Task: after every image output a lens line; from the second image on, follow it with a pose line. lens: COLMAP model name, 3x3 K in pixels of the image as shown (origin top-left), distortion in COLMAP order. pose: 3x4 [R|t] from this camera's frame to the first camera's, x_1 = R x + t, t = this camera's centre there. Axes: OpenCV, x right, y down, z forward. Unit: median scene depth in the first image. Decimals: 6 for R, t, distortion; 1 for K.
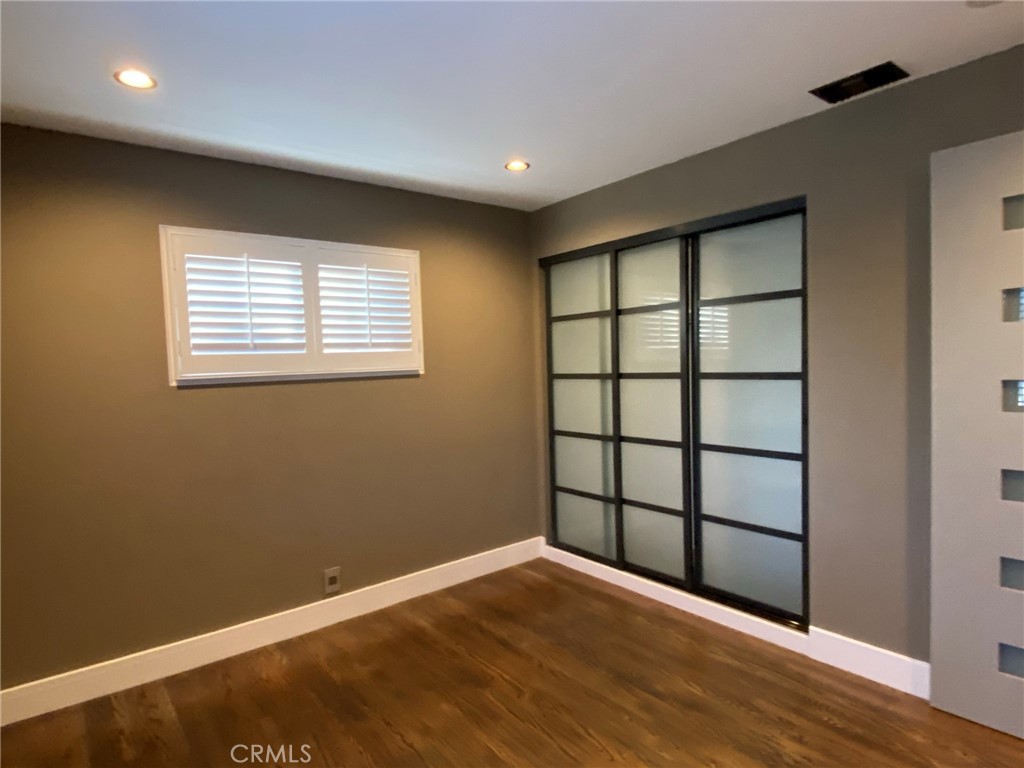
lens RADIAL K [[581.5, 0, 509.1], [0, 581.5, 392.2], [0, 0, 1]] dist [0.065818, -0.067985]
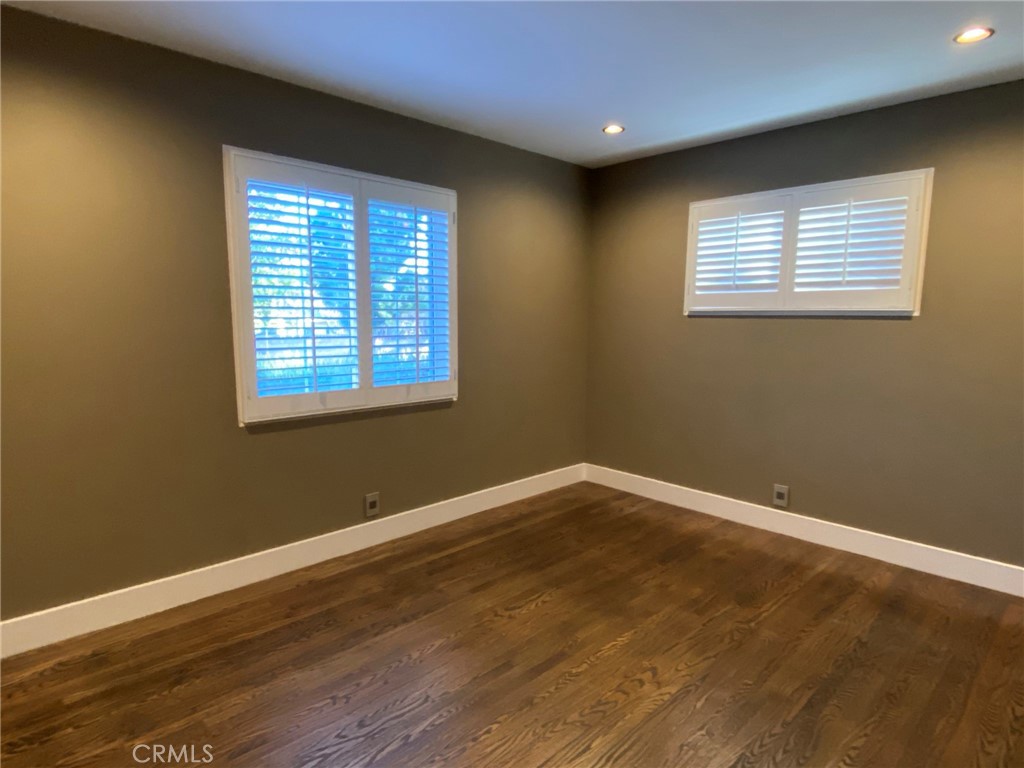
lens RADIAL K [[581.5, 0, 509.1], [0, 581.5, 392.2], [0, 0, 1]] dist [0.065818, -0.067985]
pose [[0.099634, 0.170059, -0.980384, 0.804792], [-0.063880, 0.984347, 0.164255, -0.031222], [0.992972, 0.046261, 0.108938, 0.389841]]
